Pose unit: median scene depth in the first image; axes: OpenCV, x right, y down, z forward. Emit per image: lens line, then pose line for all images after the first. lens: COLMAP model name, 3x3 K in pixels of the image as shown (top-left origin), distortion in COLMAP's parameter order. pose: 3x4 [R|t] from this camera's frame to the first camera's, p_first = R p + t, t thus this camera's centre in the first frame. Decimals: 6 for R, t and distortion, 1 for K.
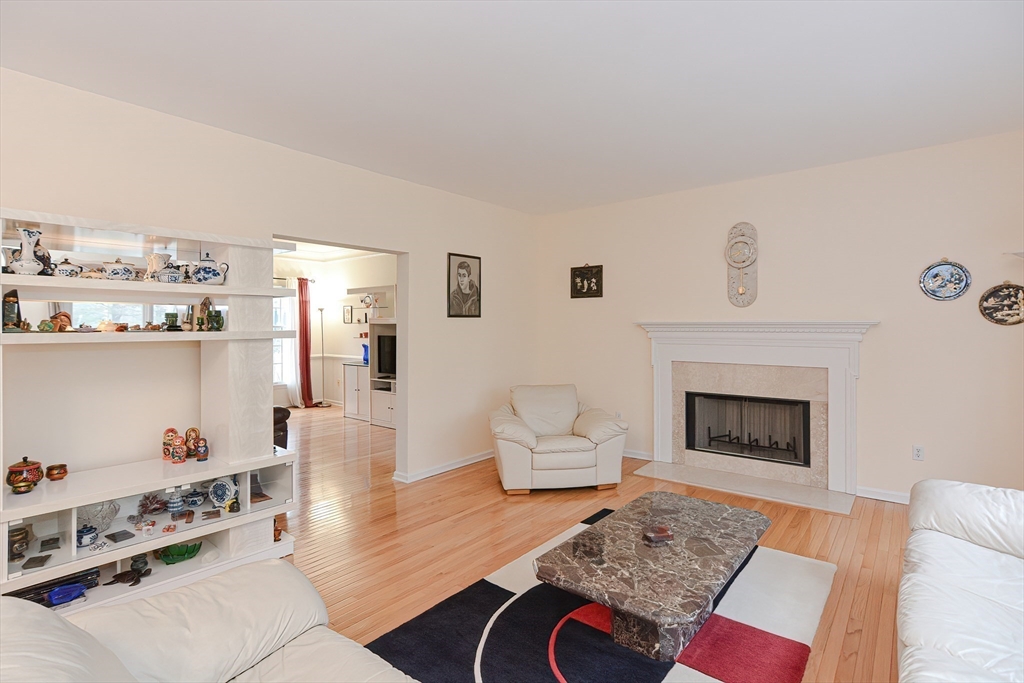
lens RADIAL K [[498.4, 0, 507.1], [0, 498.4, 321.8], [0, 0, 1]] dist [-0.004632, -0.000532]
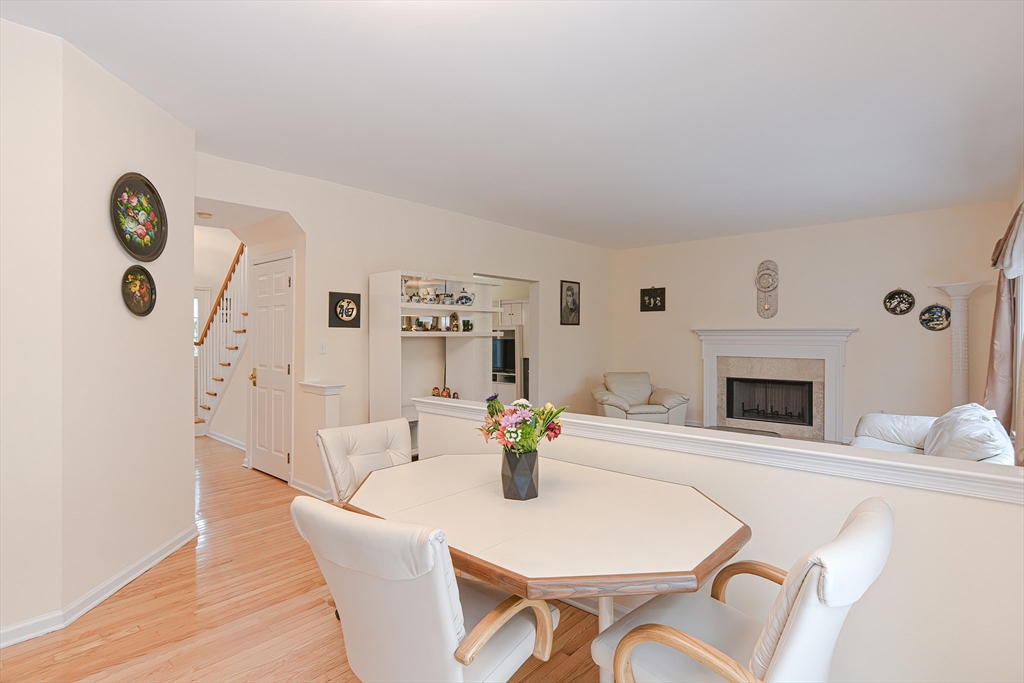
lens RADIAL K [[510.0, 0, 509.0], [0, 510.0, 335.0], [0, 0, 1]] dist [-0.004152, -0.000081]
pose [[0.999423, 0.003962, -0.033739, -0.229010], [-0.003717, 0.999966, 0.007340, 0.010239], [0.033767, -0.007210, 0.999404, -0.507571]]
